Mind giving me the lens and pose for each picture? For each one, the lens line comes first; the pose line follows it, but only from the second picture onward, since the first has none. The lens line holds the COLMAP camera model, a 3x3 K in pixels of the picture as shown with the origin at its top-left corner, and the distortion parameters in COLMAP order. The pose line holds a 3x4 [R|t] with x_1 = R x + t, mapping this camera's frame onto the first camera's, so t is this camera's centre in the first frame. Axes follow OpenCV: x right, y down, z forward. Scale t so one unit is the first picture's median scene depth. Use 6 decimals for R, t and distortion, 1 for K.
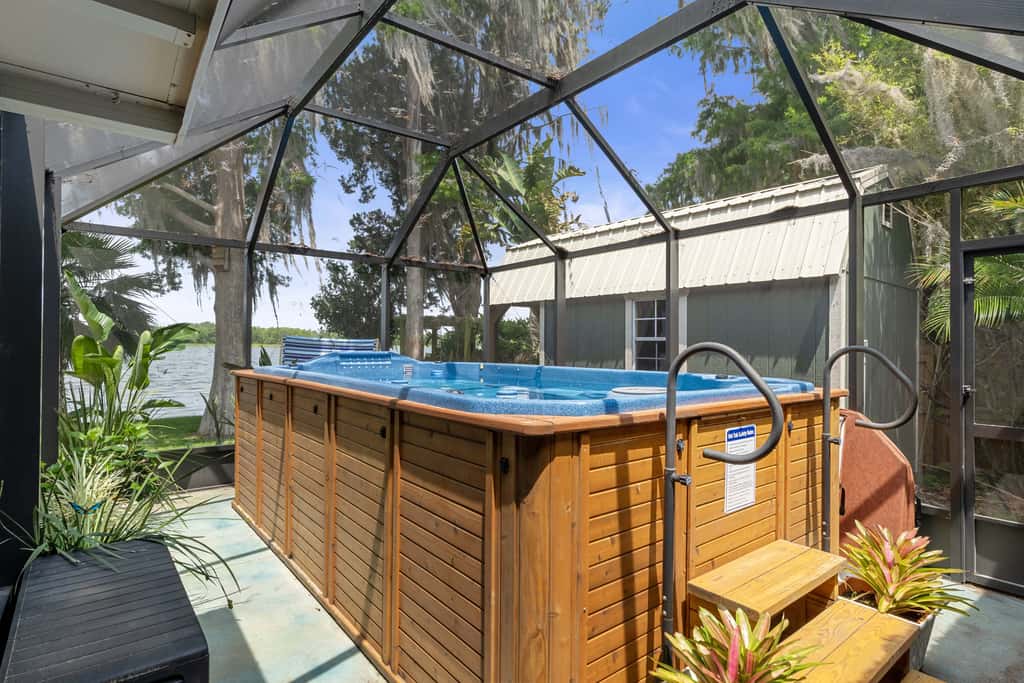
lens RADIAL K [[532.5, 0, 511.6], [0, 532.5, 351.1], [0, 0, 1]] dist [0.000866, 0.000094]
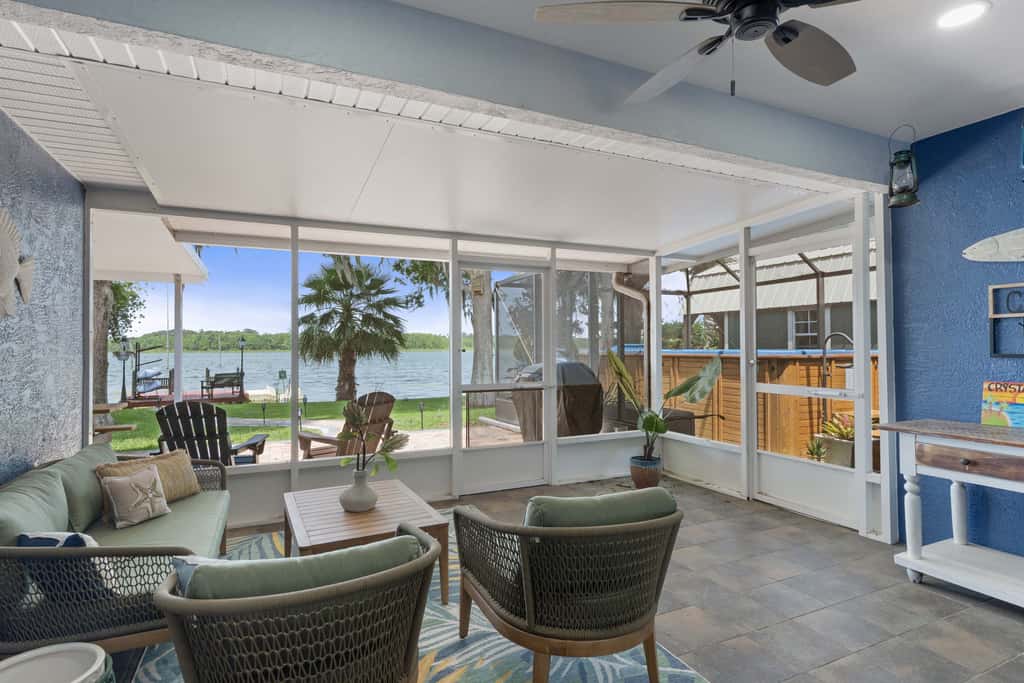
lens RADIAL K [[532.5, 0, 511.6], [0, 532.5, 351.1], [0, 0, 1]] dist [0.000866, 0.000094]
pose [[0.975367, -0.011779, -0.220274, -0.310071], [0.010661, 0.999924, -0.006262, 0.035632], [0.220331, 0.003759, 0.975418, -0.947781]]
